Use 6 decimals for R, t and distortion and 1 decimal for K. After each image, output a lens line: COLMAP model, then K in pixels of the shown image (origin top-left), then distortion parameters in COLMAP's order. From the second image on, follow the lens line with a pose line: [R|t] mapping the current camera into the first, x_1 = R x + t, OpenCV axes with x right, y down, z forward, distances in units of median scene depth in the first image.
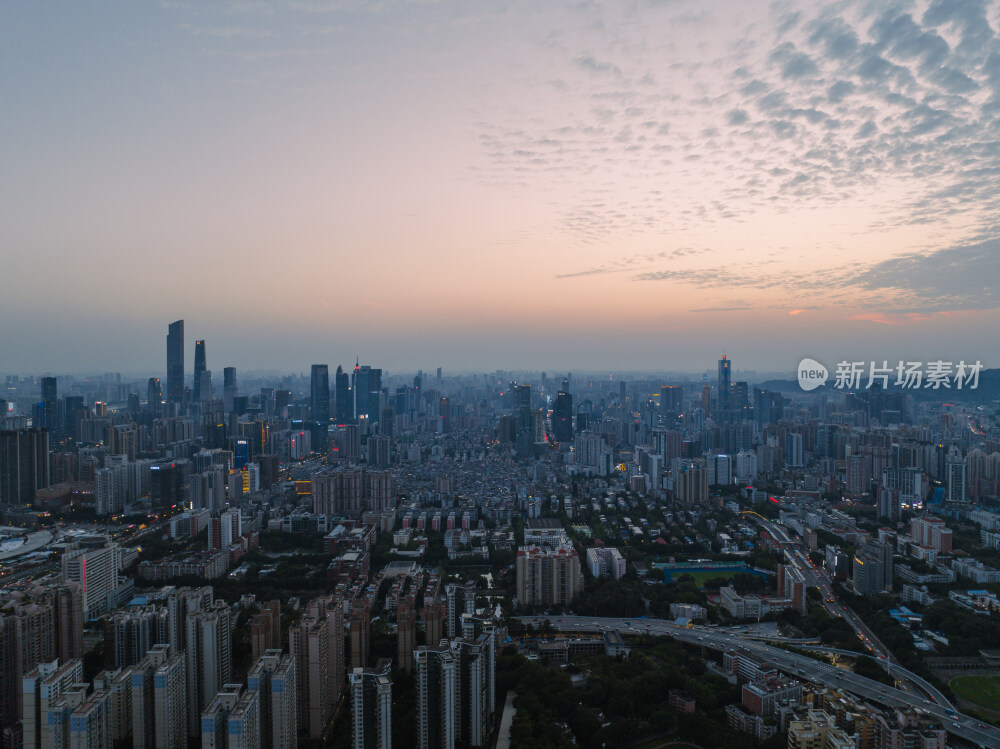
lens RADIAL K [[720.3, 0, 500.0], [0, 720.3, 374.5], [0, 0, 1]] dist [-0.043714, 0.009347]
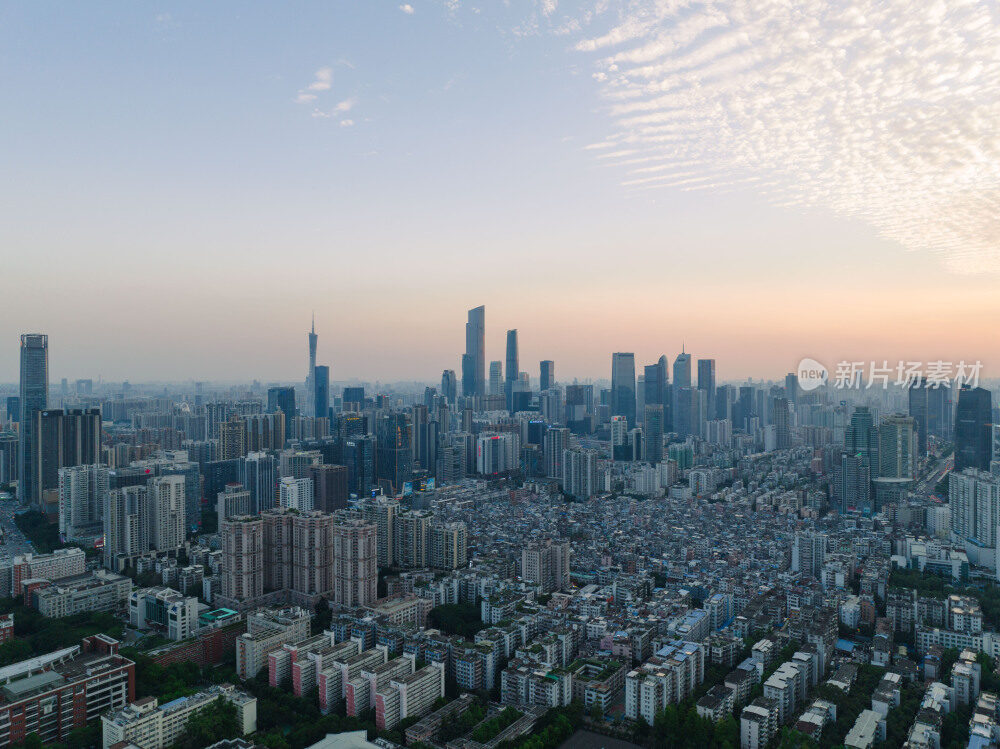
lens RADIAL K [[706.7, 0, 500.0], [0, 706.7, 374.5], [0, 0, 1]] dist [-0.020096, 0.000211]
pose [[0.822123, 0.002698, -0.569304, 0.183772], [-0.010734, 0.999884, -0.010763, 0.046906], [0.569209, 0.014959, 0.822056, 0.713457]]
